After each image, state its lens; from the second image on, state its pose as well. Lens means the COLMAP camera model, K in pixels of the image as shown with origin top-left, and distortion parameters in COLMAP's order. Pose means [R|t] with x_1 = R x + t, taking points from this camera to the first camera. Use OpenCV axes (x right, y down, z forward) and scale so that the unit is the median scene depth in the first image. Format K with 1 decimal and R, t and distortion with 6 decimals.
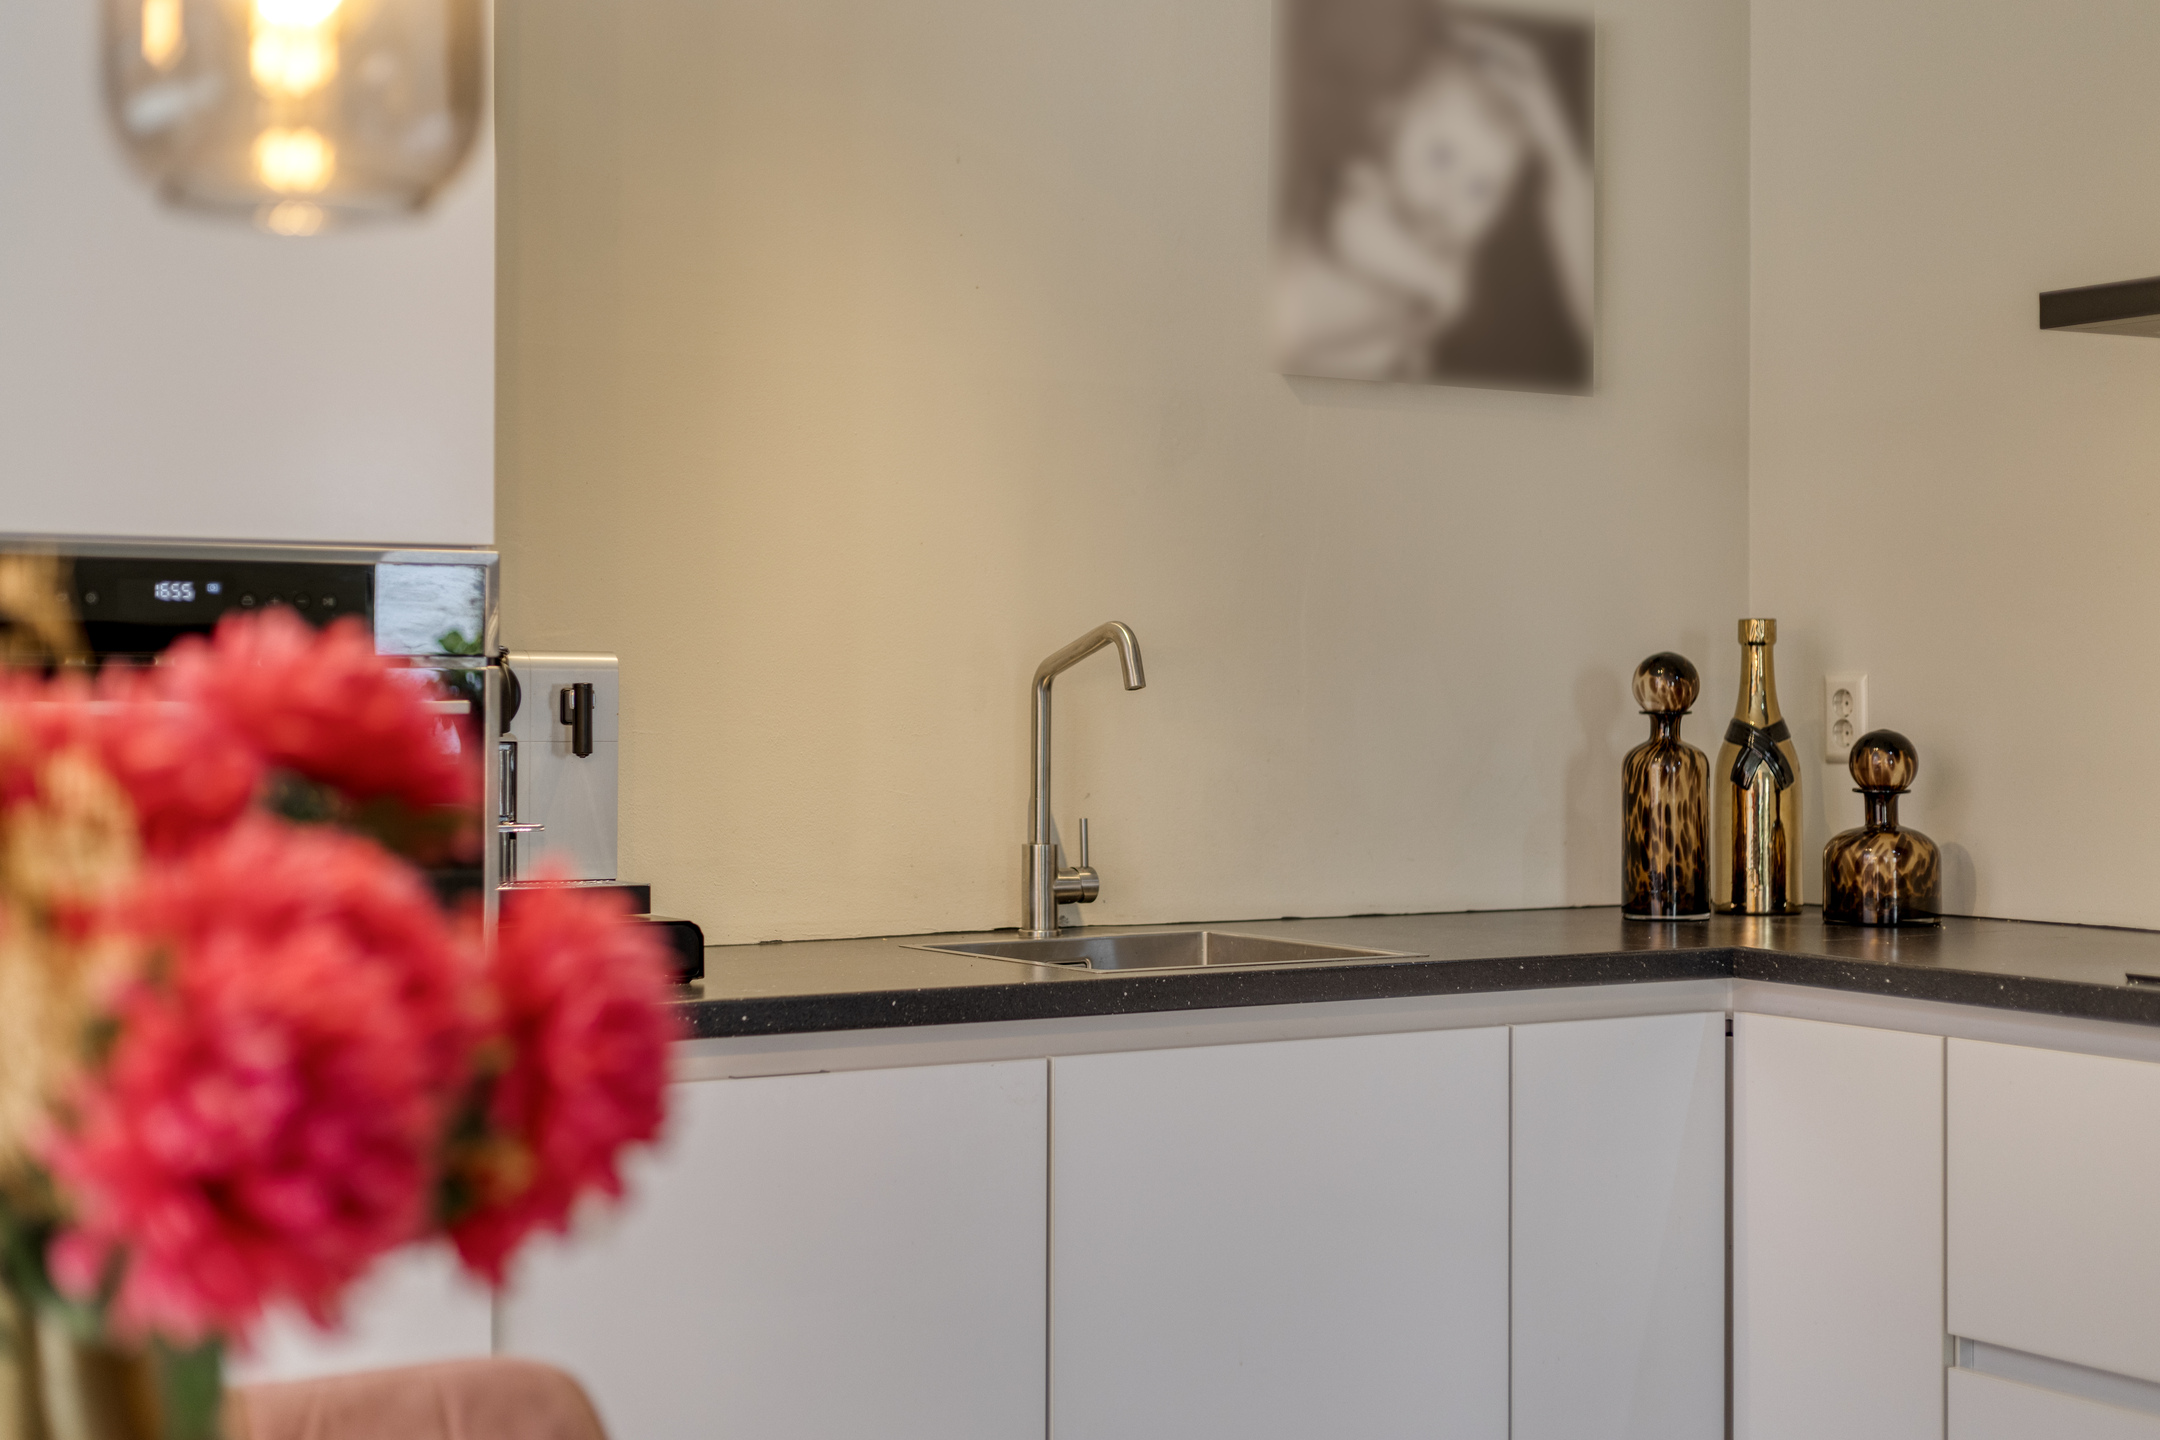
lens RADIAL K [[3105.3, 0, 1066.4], [0, 3105.3, 680.7], [0, 0, 1]] dist [0.028490, 0.000000]
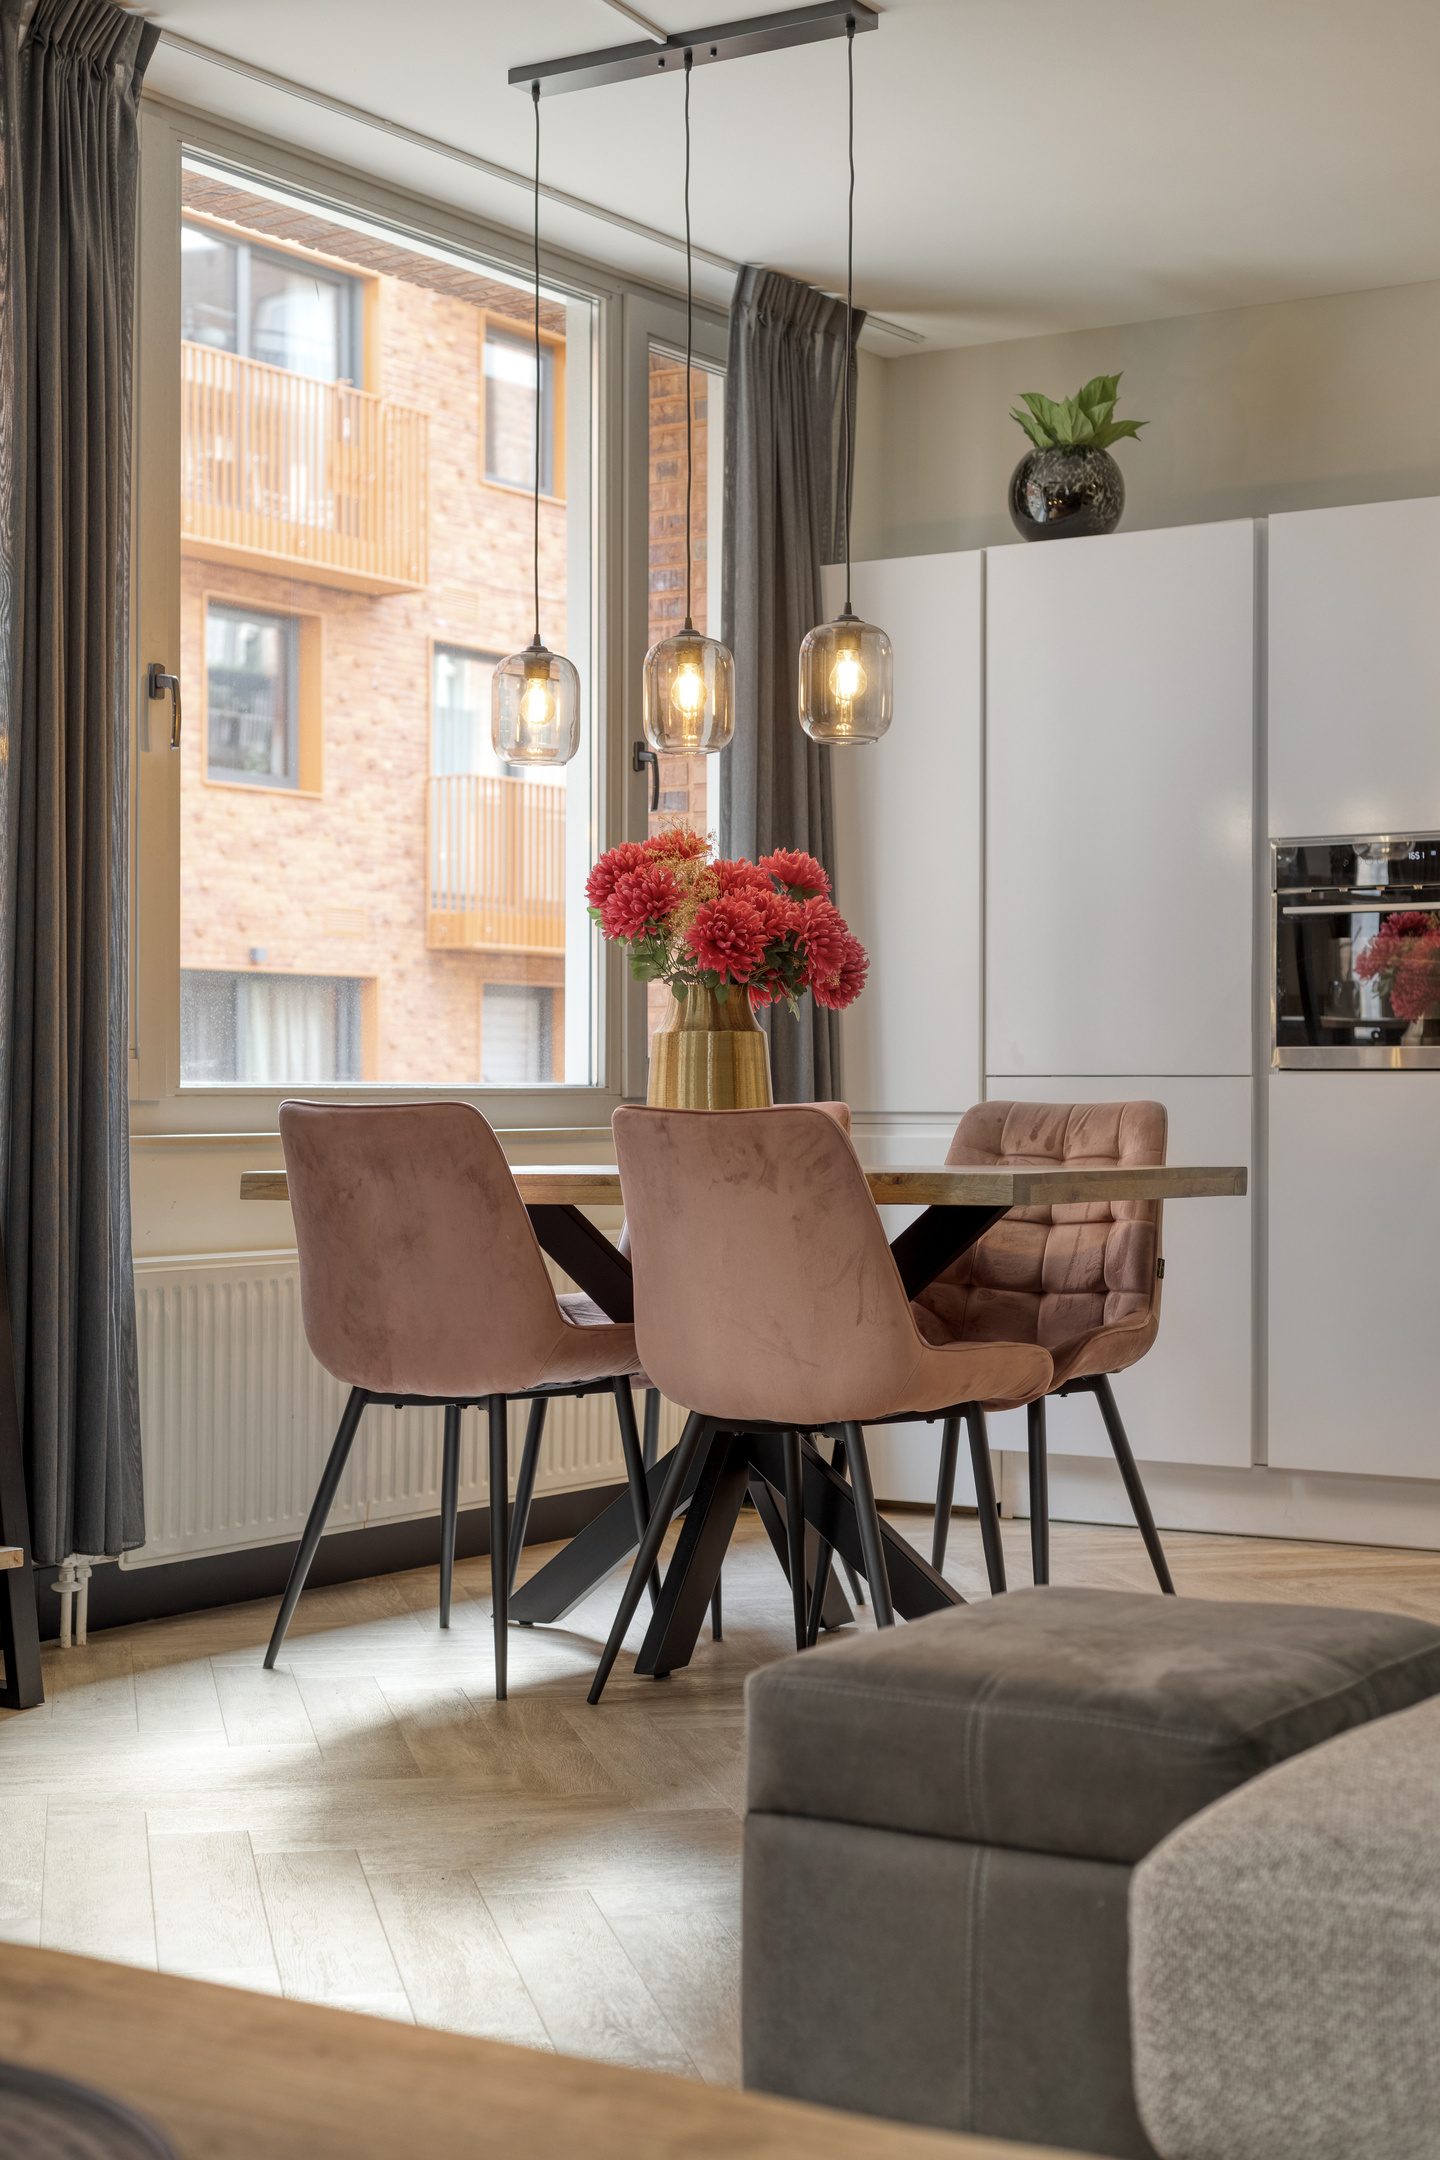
lens RADIAL K [[3105.3, 0, 739.8], [0, 3105.3, 1086.3], [0, 0, 1]] dist [0.028490, 0.000000]
pose [[0.426163, -0.002445, -0.904643, 1.079650], [0.004108, 0.999991, -0.000767, 0.096909], [0.904637, -0.003389, 0.426170, -0.274068]]
